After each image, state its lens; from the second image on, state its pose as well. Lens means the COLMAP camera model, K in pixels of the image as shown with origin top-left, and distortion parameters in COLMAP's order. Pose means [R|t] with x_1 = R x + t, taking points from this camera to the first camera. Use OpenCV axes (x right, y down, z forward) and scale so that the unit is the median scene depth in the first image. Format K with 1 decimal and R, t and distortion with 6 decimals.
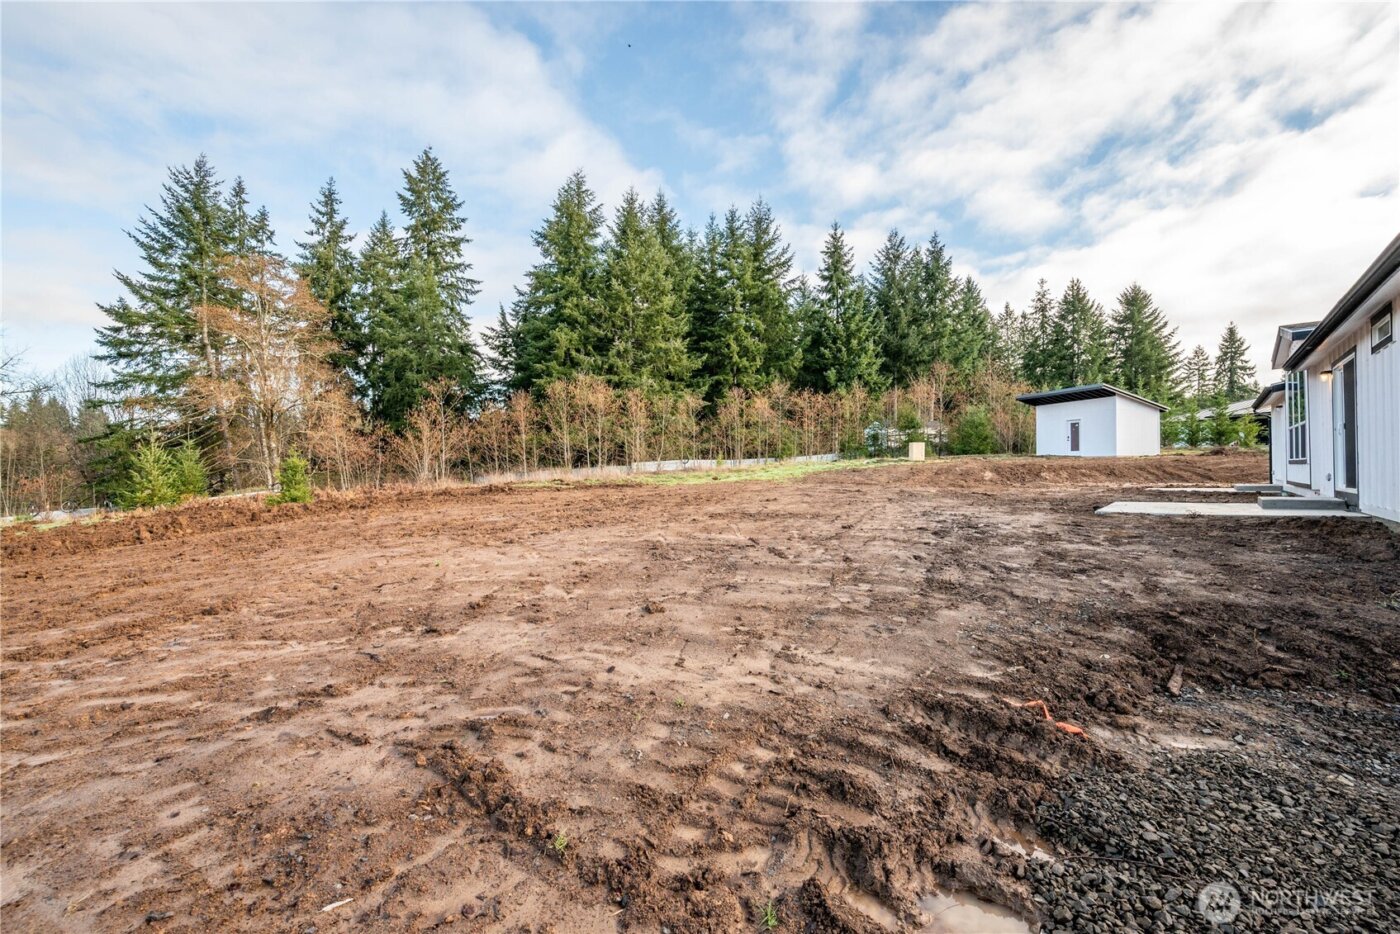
lens RADIAL K [[577.2, 0, 700.0], [0, 577.2, 467.0], [0, 0, 1]] dist [-0.000889, -0.000135]
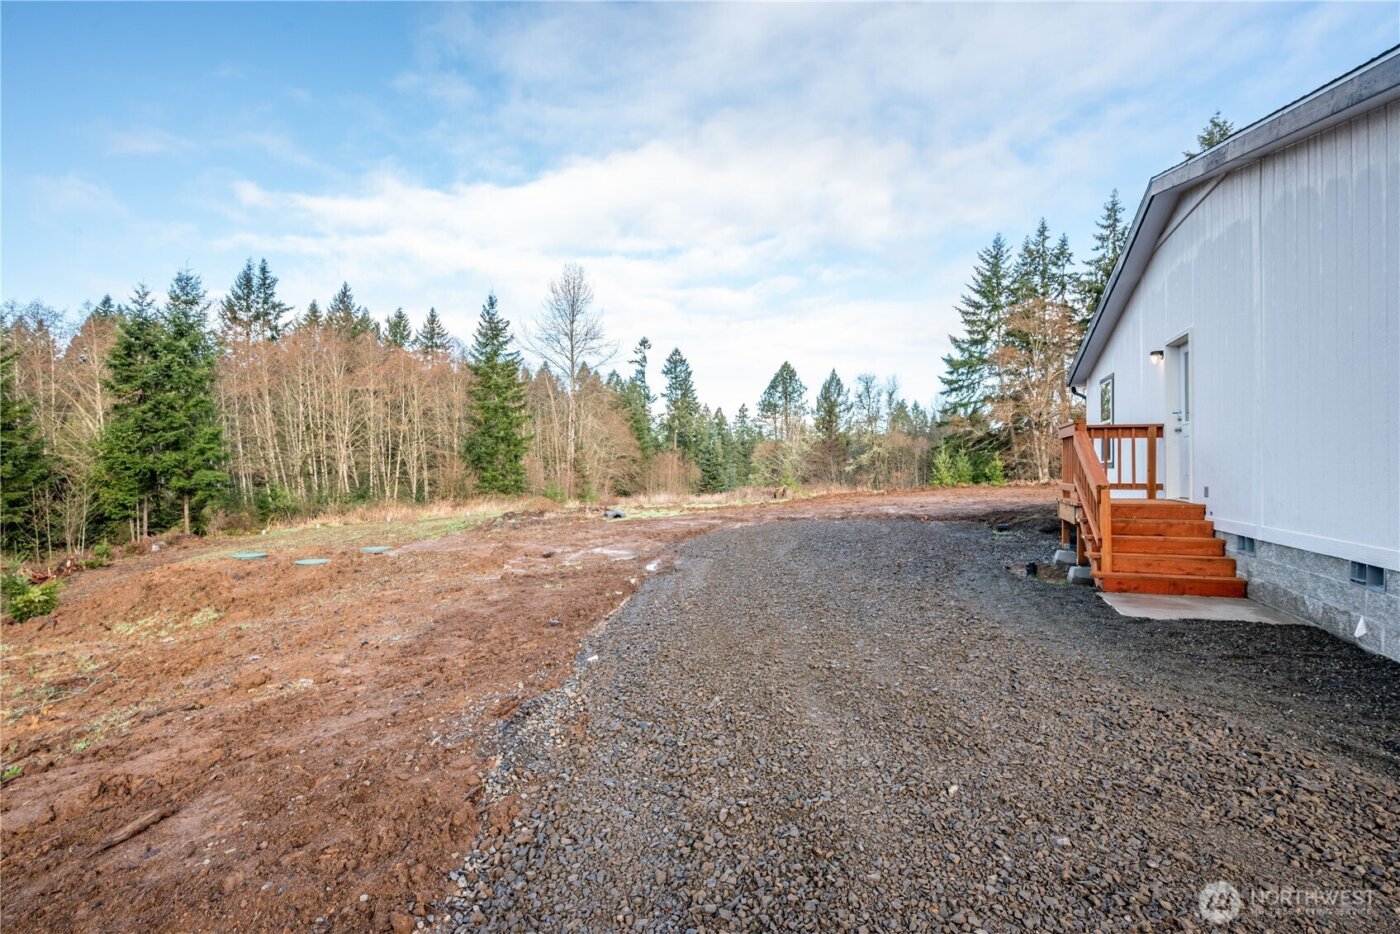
lens RADIAL K [[677.4, 0, 700.0], [0, 677.4, 467.0], [0, 0, 1]] dist [-0.002126, -0.000952]
pose [[0.343253, 0.005386, -0.939227, 0.264489], [0.000379, 0.999983, 0.005873, -0.003613], [0.939243, -0.002372, 0.343245, -0.135383]]
